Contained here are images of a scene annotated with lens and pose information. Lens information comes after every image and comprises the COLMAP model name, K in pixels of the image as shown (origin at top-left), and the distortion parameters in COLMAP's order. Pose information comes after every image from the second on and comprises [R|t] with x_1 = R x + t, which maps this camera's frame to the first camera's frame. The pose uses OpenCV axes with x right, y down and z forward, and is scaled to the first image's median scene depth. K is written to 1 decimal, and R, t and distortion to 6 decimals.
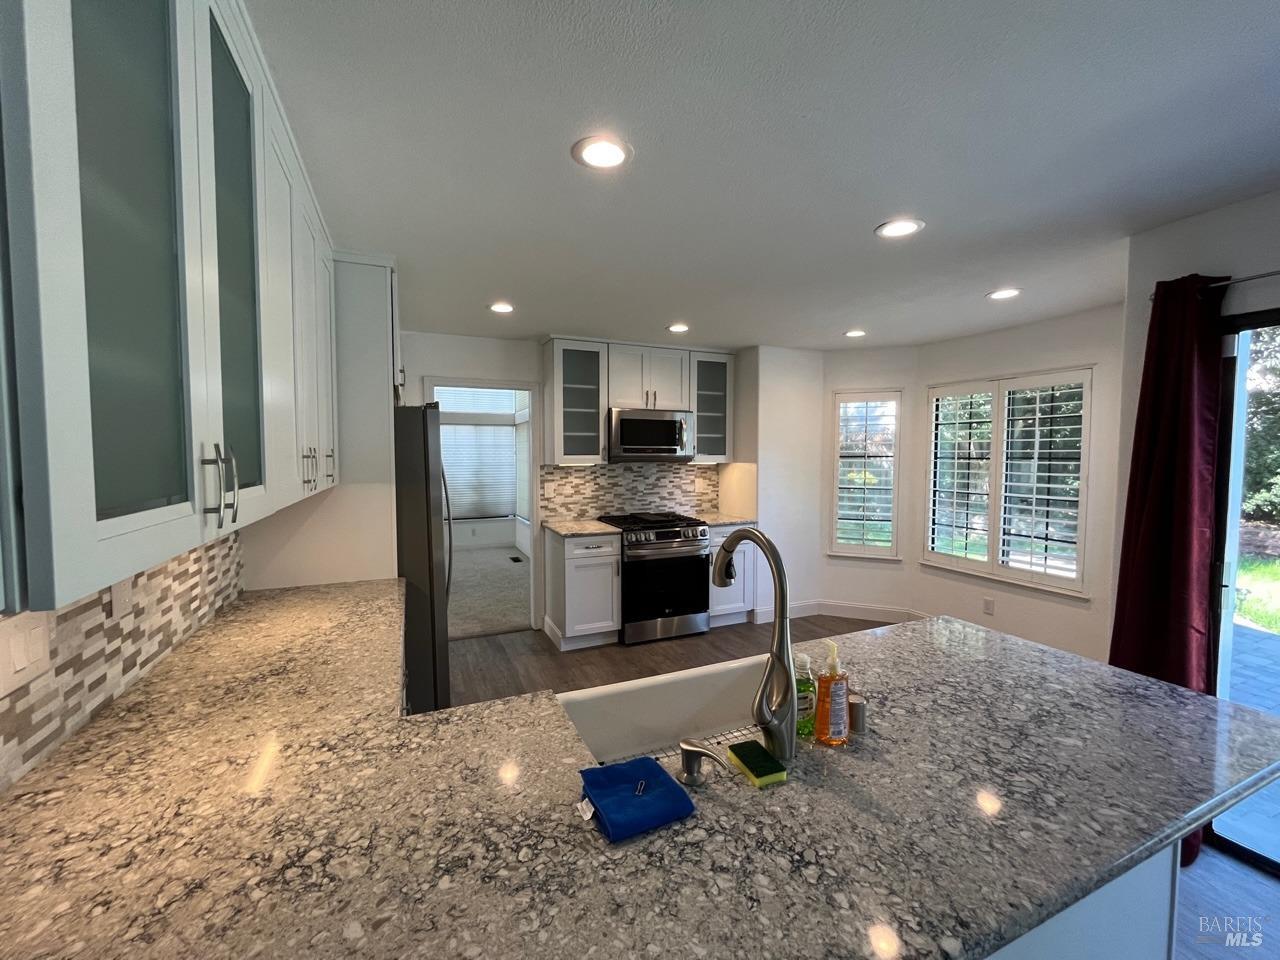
lens RADIAL K [[522.3, 0, 638.8], [0, 522.3, 478.6], [0, 0, 1]] dist [-0.002579, -0.000604]
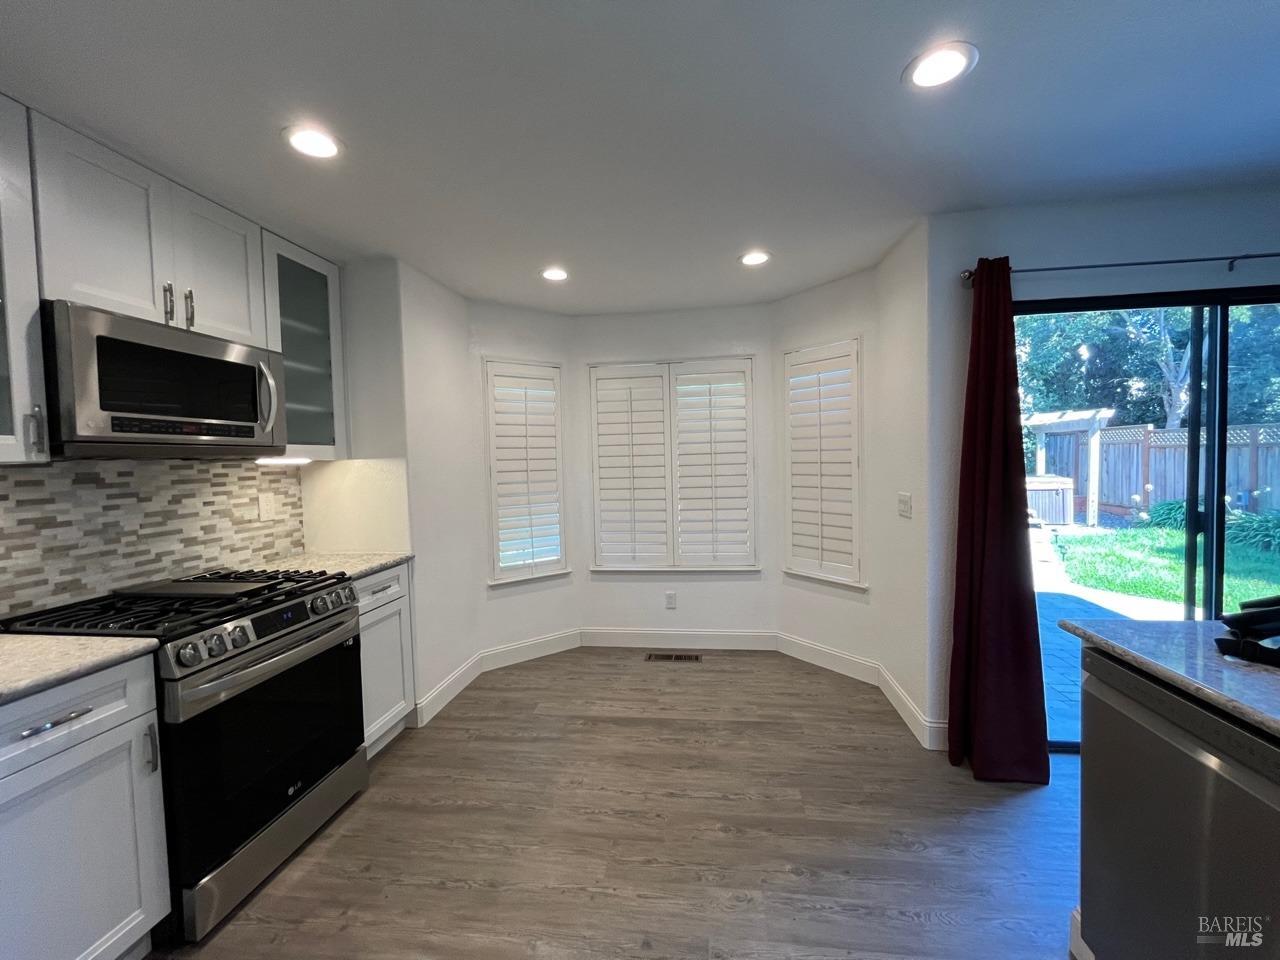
lens RADIAL K [[522.3, 0, 640.6], [0, 522.3, 477.5], [0, 0, 1]] dist [-0.002579, -0.000604]
pose [[0.523583, -0.045287, 0.850770, -0.135368], [0.072795, 0.997312, 0.008288, 0.007251], [-0.848859, 0.057592, 0.525472, 0.449445]]
